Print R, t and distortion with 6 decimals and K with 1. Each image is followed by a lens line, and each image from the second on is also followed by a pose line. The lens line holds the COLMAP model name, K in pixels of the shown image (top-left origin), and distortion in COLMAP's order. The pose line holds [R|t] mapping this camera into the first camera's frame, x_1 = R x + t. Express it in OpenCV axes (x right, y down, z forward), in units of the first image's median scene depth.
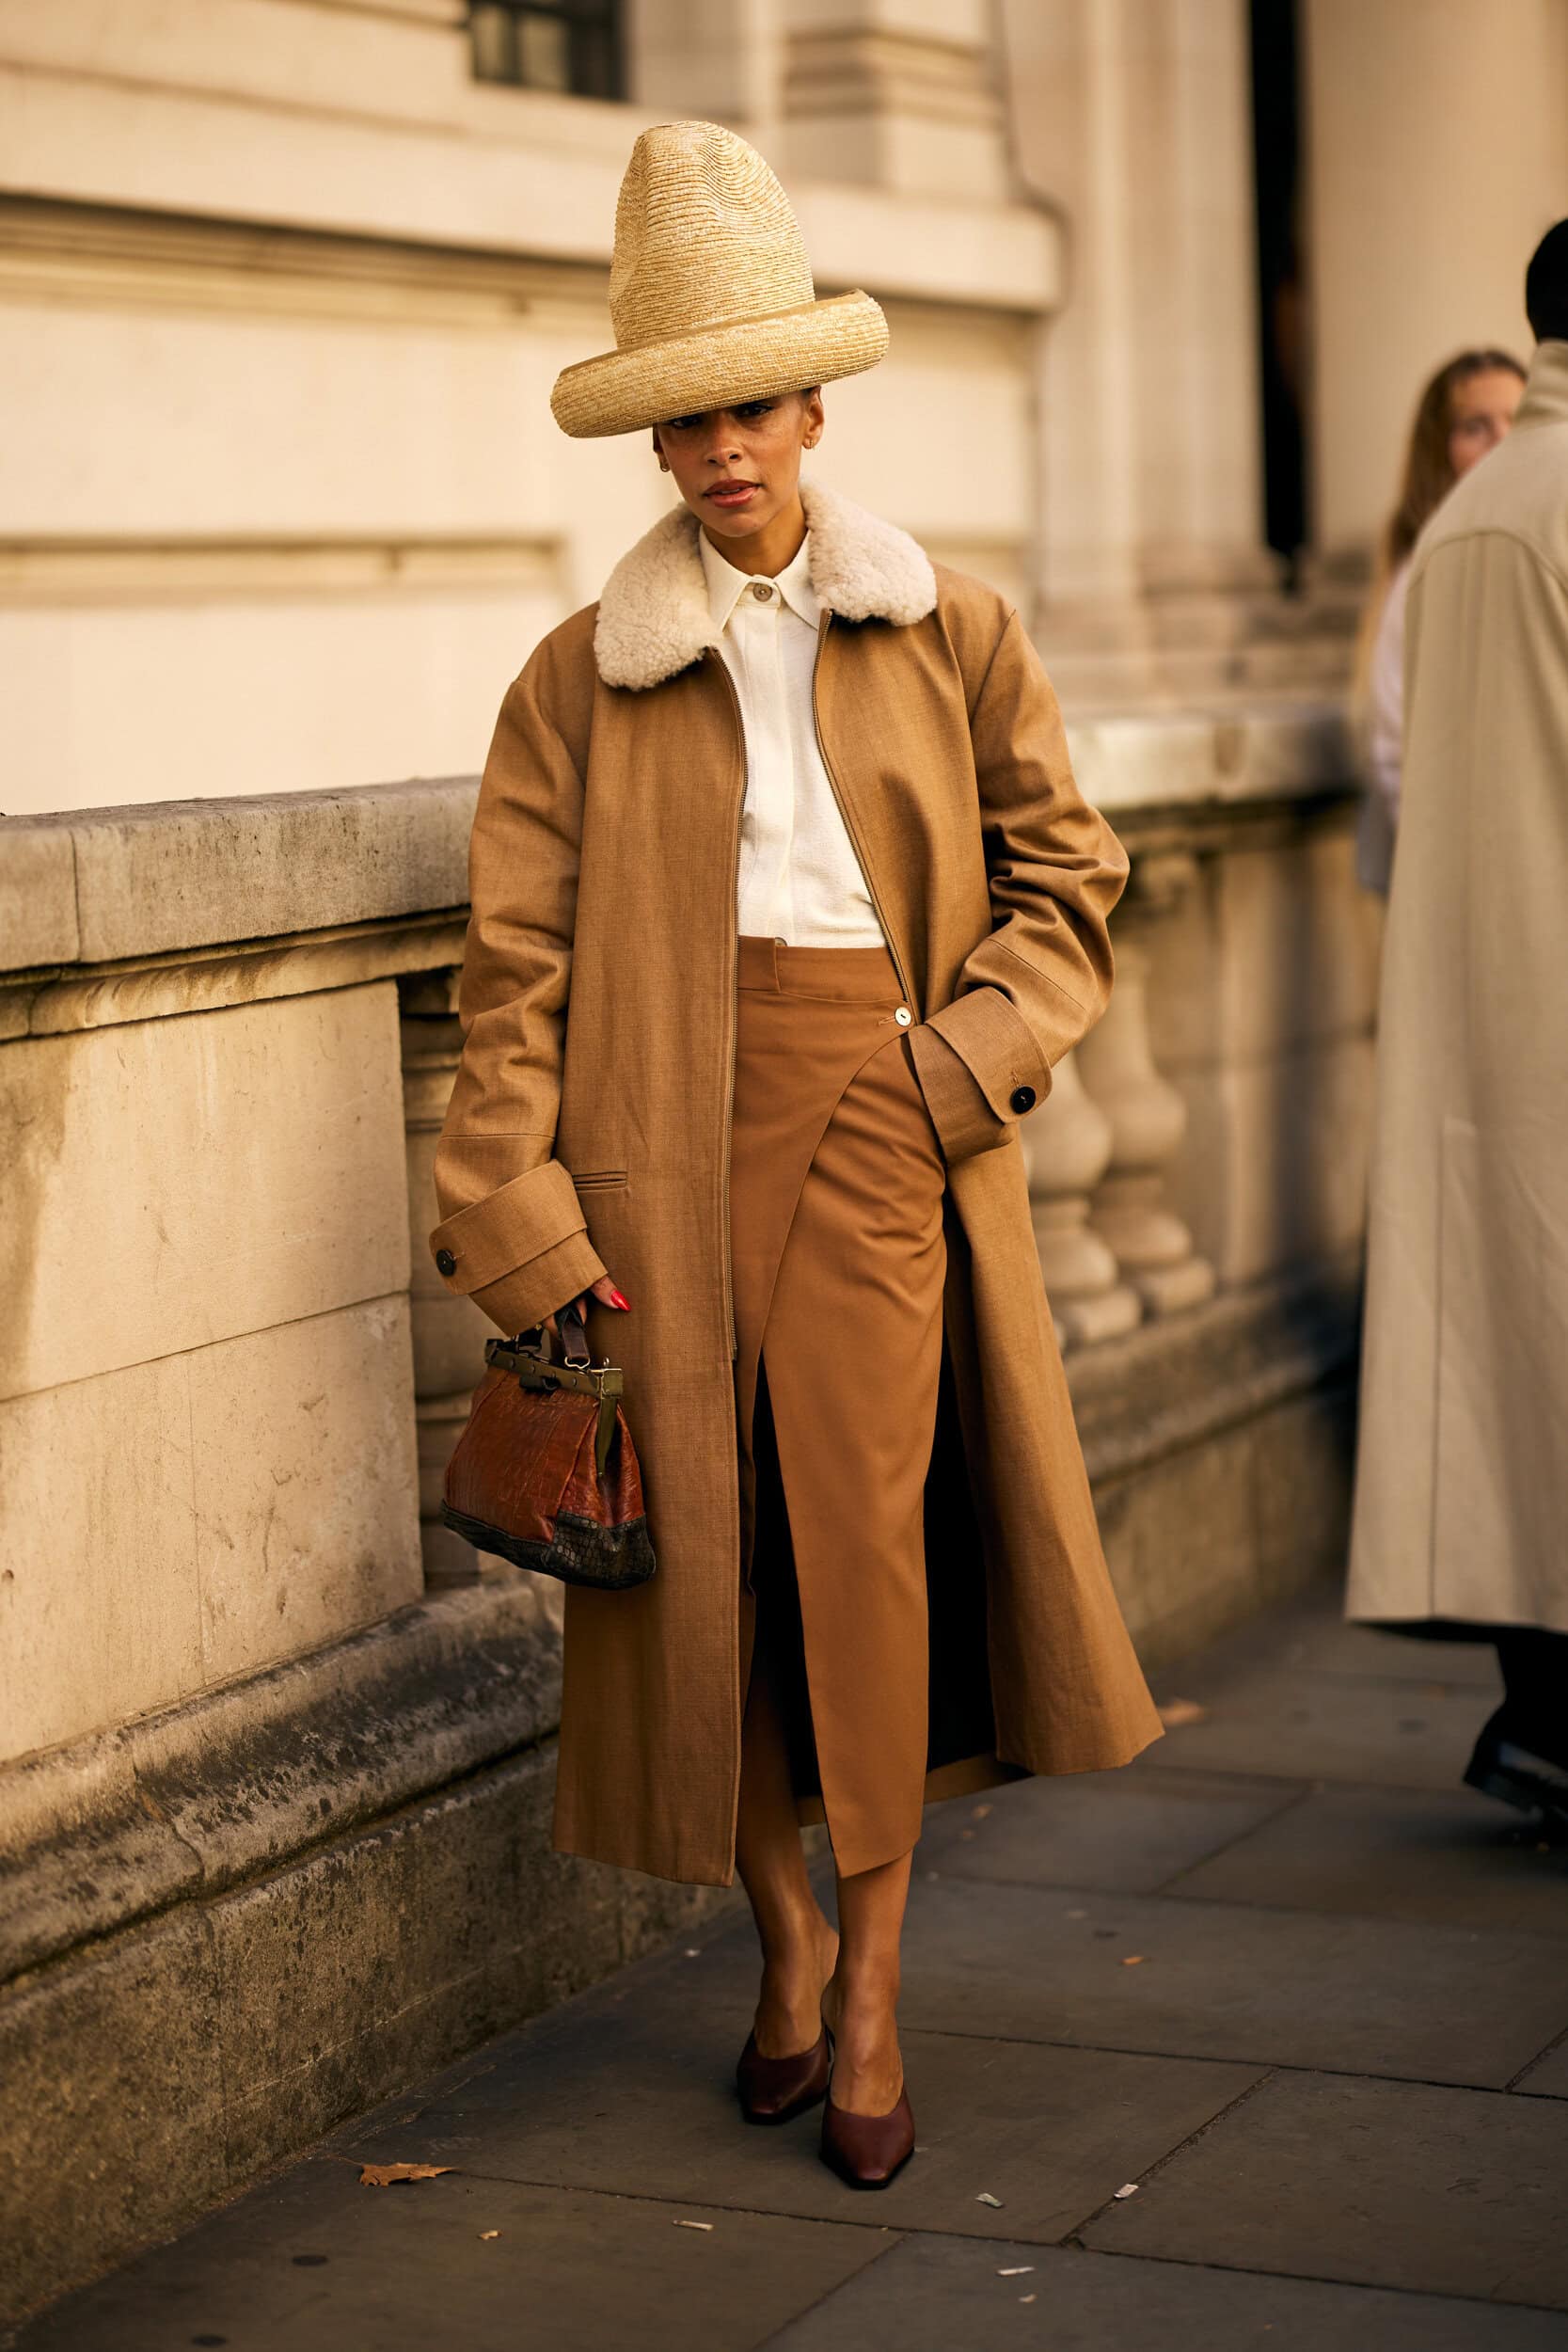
lens RADIAL K [[5837.4, 0, 785.7], [0, 5837.4, 1169.8], [0, 0, 1]] dist [0.017264, 0.000000]
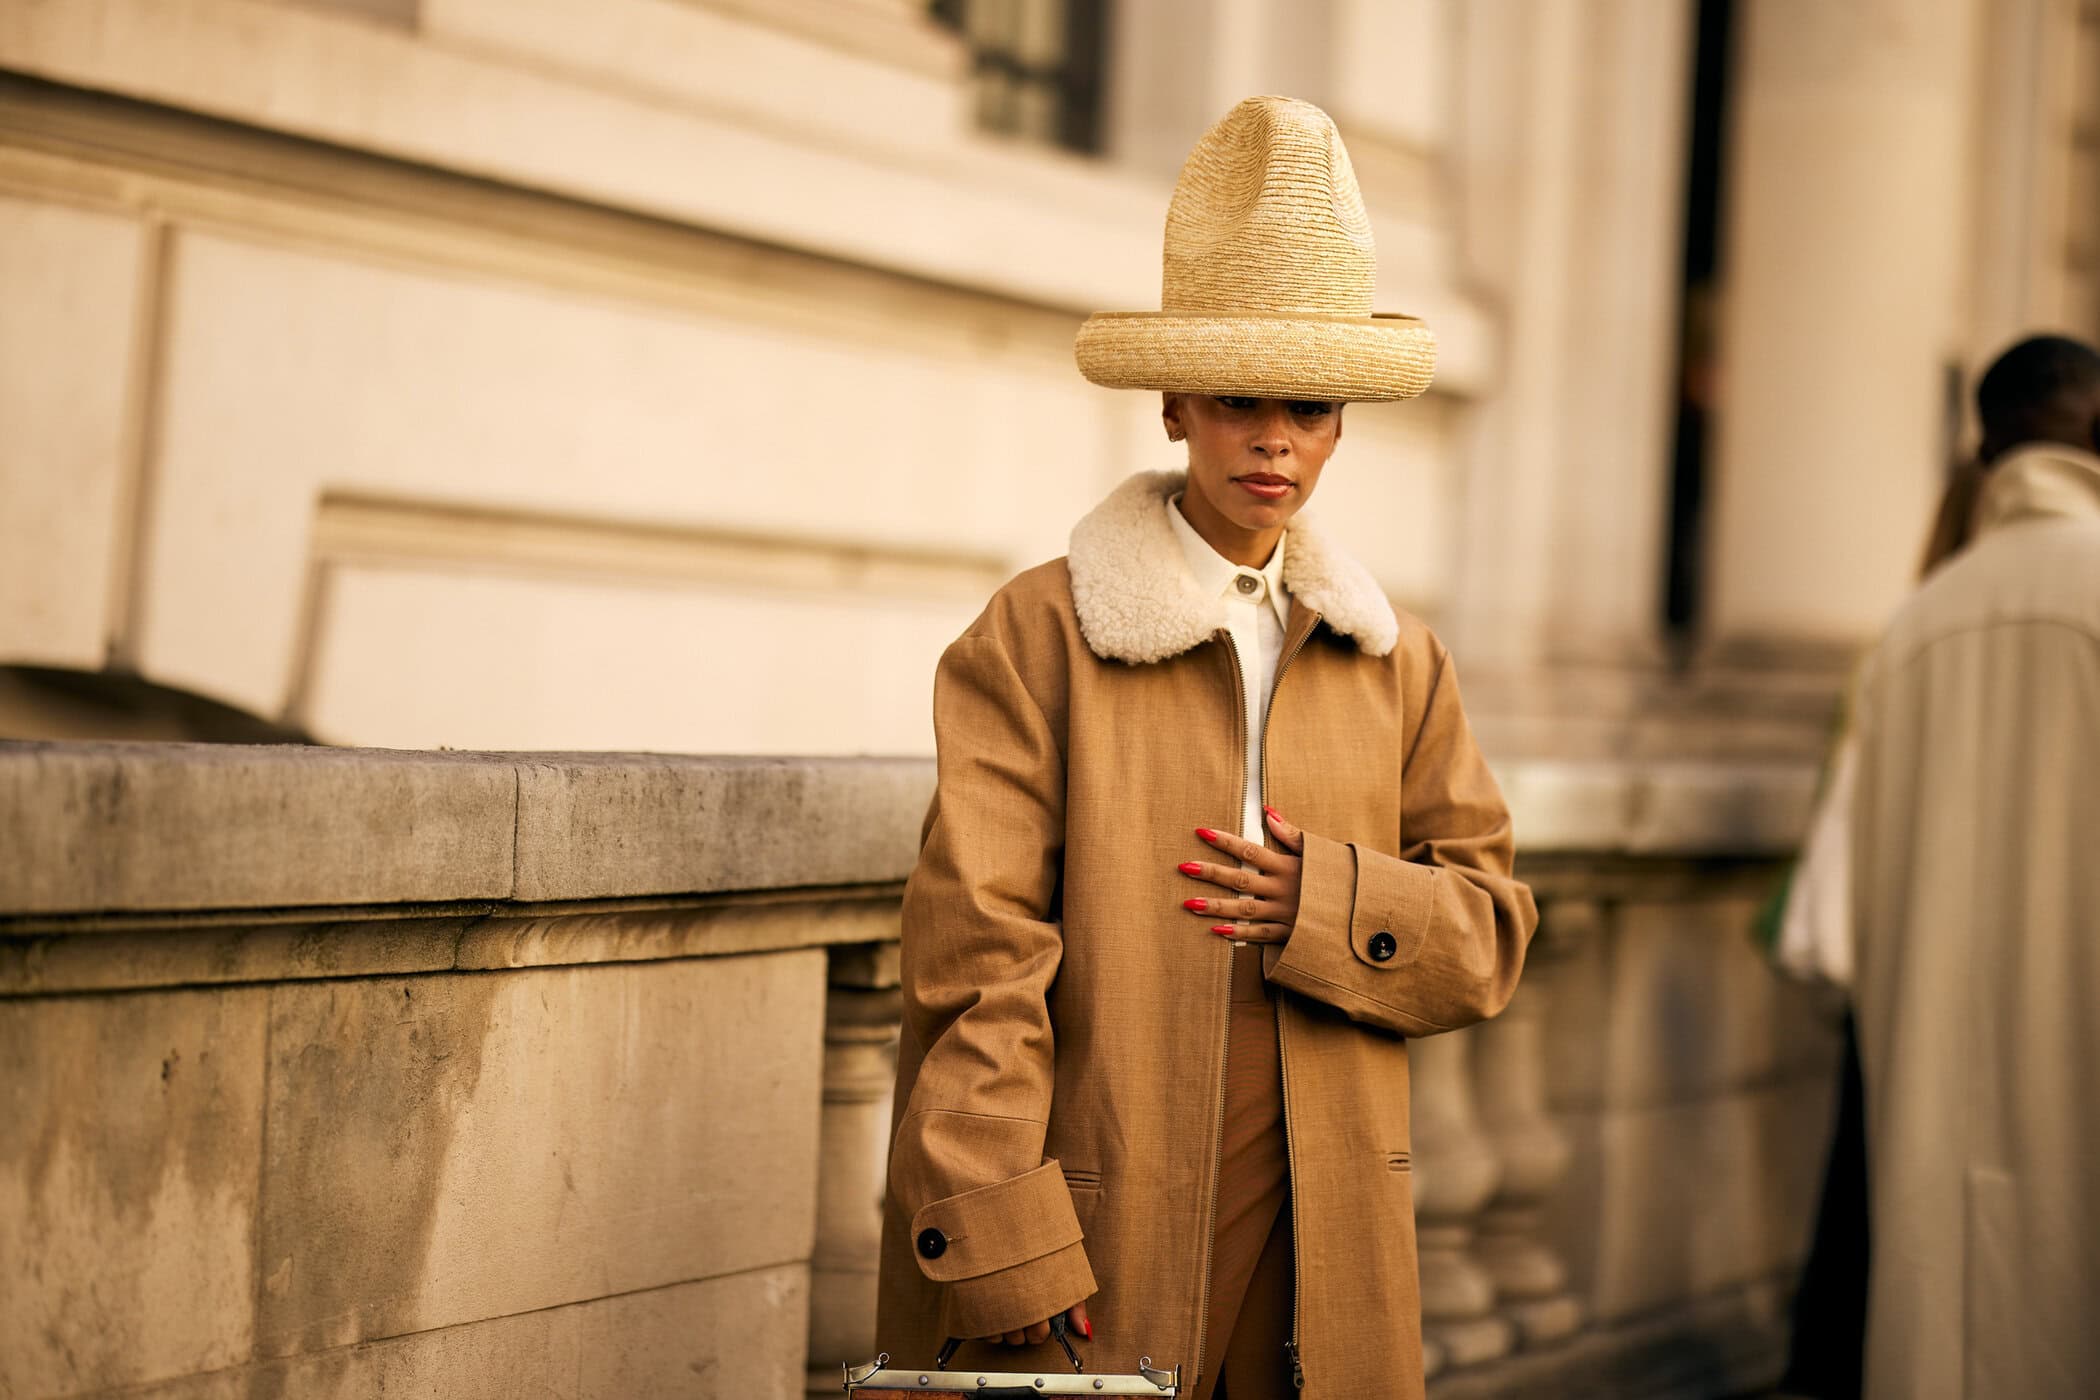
lens RADIAL K [[5212.5, 0, 1035.4], [0, 5212.5, 709.1], [0, 0, 1]] dist [0.017264, 0.000000]
pose [[0.995750, 0.087832, -0.027710, -0.009519], [-0.089896, 0.992312, -0.085063, -0.000438], [0.020025, 0.087192, 0.995990, 0.103287]]
